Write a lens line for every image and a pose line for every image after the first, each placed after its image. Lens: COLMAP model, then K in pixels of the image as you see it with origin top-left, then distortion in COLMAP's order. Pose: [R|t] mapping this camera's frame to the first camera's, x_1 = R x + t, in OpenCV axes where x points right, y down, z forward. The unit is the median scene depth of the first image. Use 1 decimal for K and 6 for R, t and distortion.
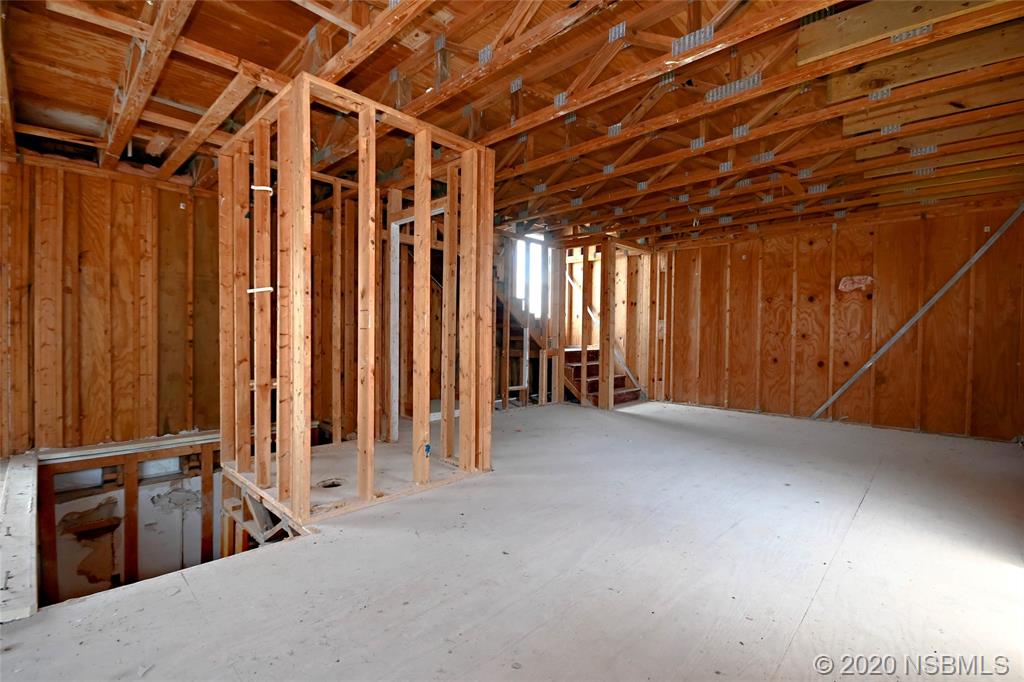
lens RADIAL K [[441.6, 0, 517.6], [0, 441.6, 343.1], [0, 0, 1]] dist [0.008230, -0.008900]
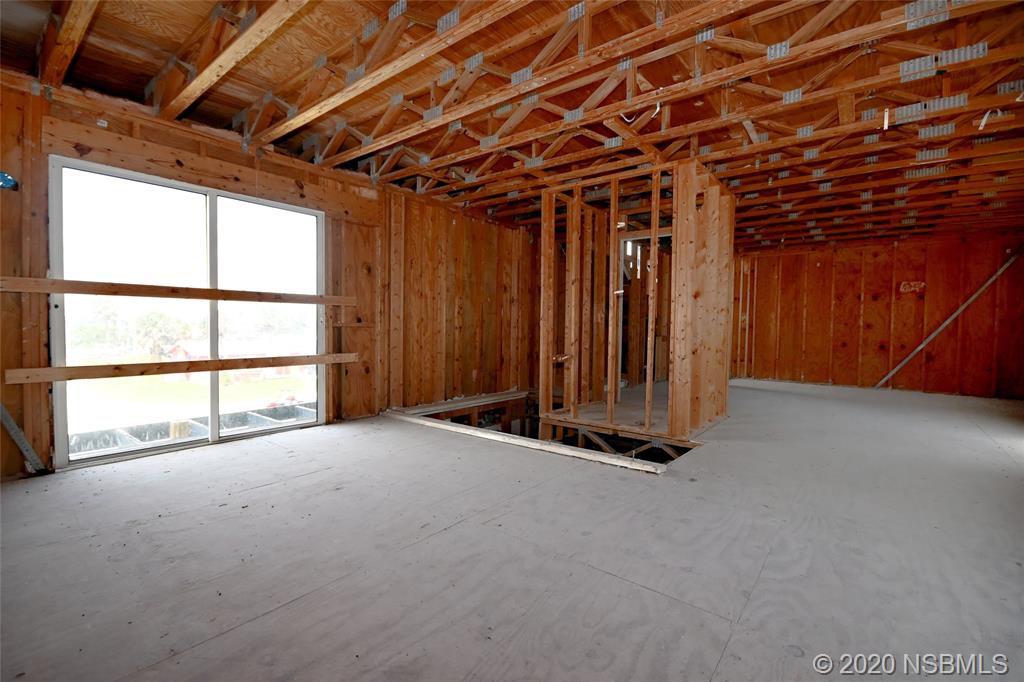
lens RADIAL K [[441.6, 0, 519.4], [0, 441.6, 336.9], [0, 0, 1]] dist [0.008230, -0.008900]
pose [[0.995961, 0.002206, 0.089763, -0.536109], [-0.002880, 0.999969, 0.007379, 0.010598], [-0.089744, -0.007608, 0.995936, -0.231878]]
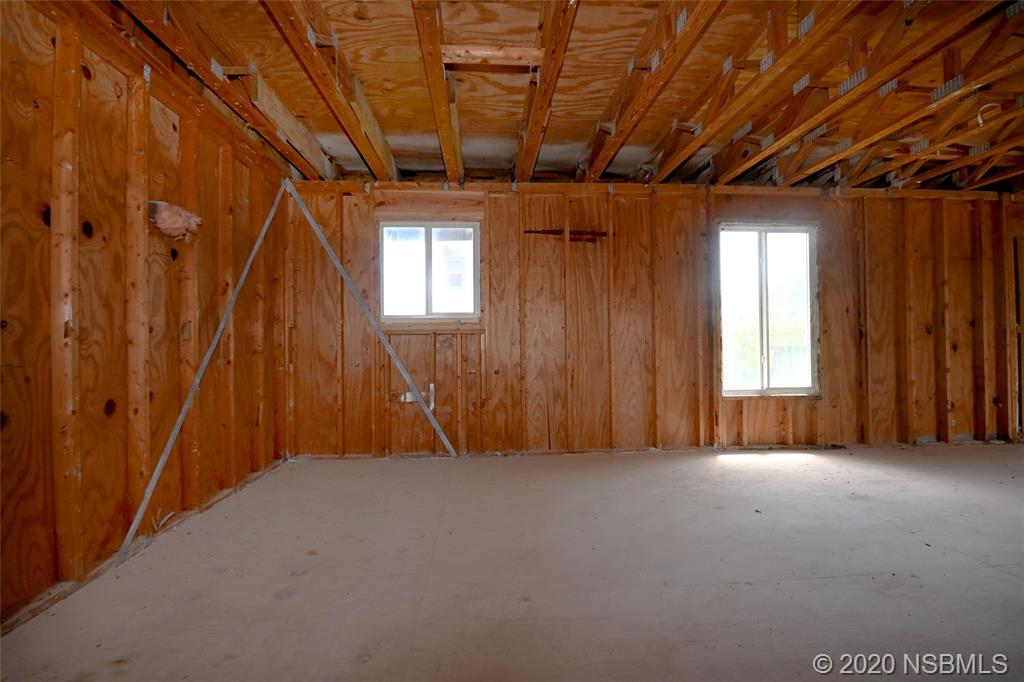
lens RADIAL K [[441.6, 0, 510.3], [0, 441.6, 341.1], [0, 0, 1]] dist [0.008230, -0.008900]
pose [[-0.720922, -0.001823, 0.693014, 0.180624], [0.014308, 0.999744, 0.017514, -0.011724], [-0.692869, 0.022542, -0.720711, 1.067786]]
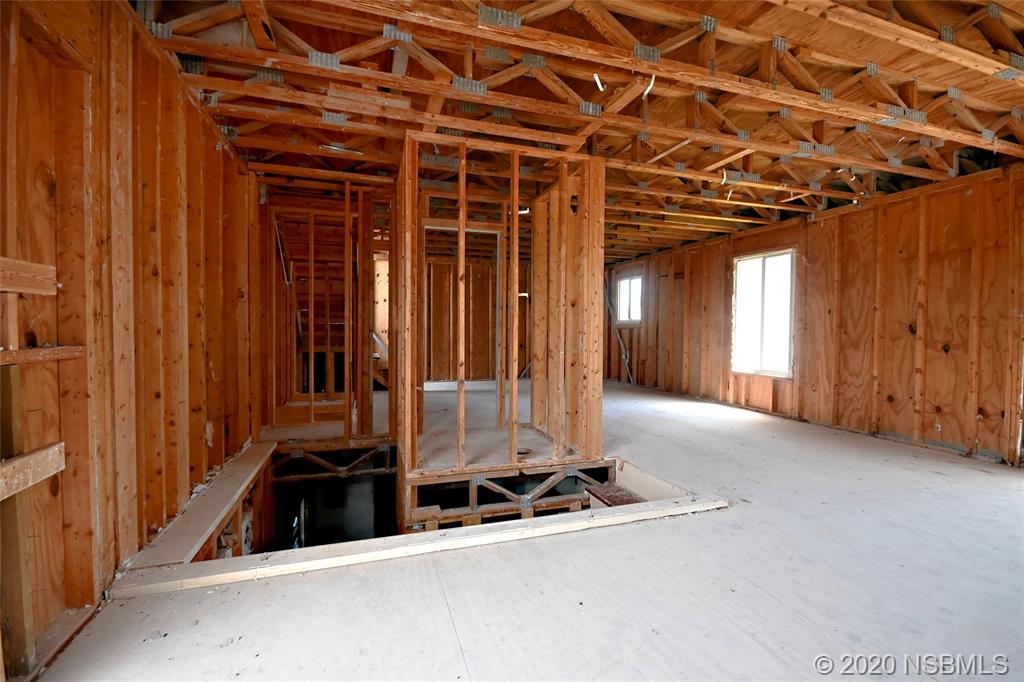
lens RADIAL K [[441.6, 0, 503.6], [0, 441.6, 338.6], [0, 0, 1]] dist [0.008230, -0.008900]
pose [[0.499086, -0.022123, 0.866270, -0.840978], [0.013595, 0.999751, 0.017699, -0.013913], [-0.866446, 0.002944, 0.499262, 0.233805]]
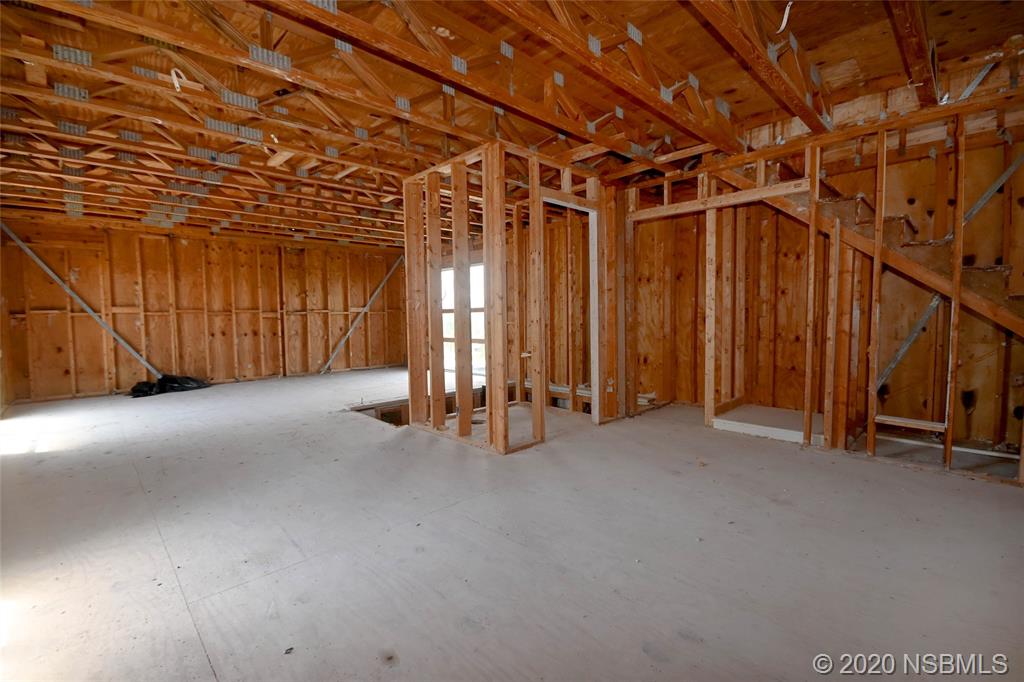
lens RADIAL K [[441.6, 0, 501.7], [0, 441.6, 341.3], [0, 0, 1]] dist [0.008230, -0.008900]
pose [[-0.047800, 0.046976, -0.997752, 0.586795], [-0.001604, 0.998889, 0.047106, -0.014004], [0.998856, 0.003853, -0.047672, 0.641449]]
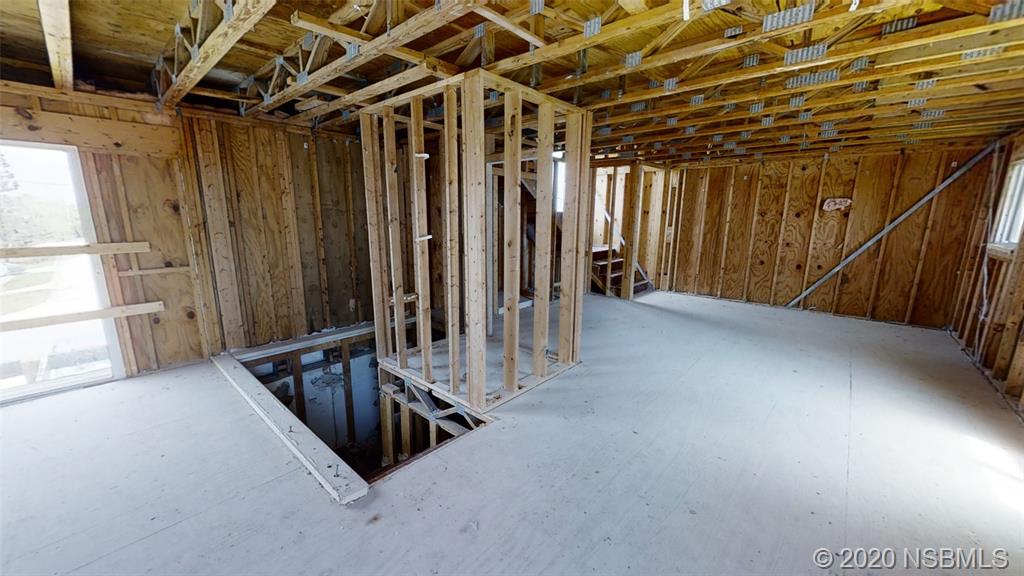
lens RADIAL K [[369.9, 0, 518.2], [0, 369.9, 288.6], [0, 0, 1]] dist [0.000087, 0.001047]
pose [[0.999346, -0.007519, 0.035360, -0.178471], [0.001127, 0.984133, 0.177429, -0.085077], [-0.036133, -0.177274, 0.983498, -0.046236]]
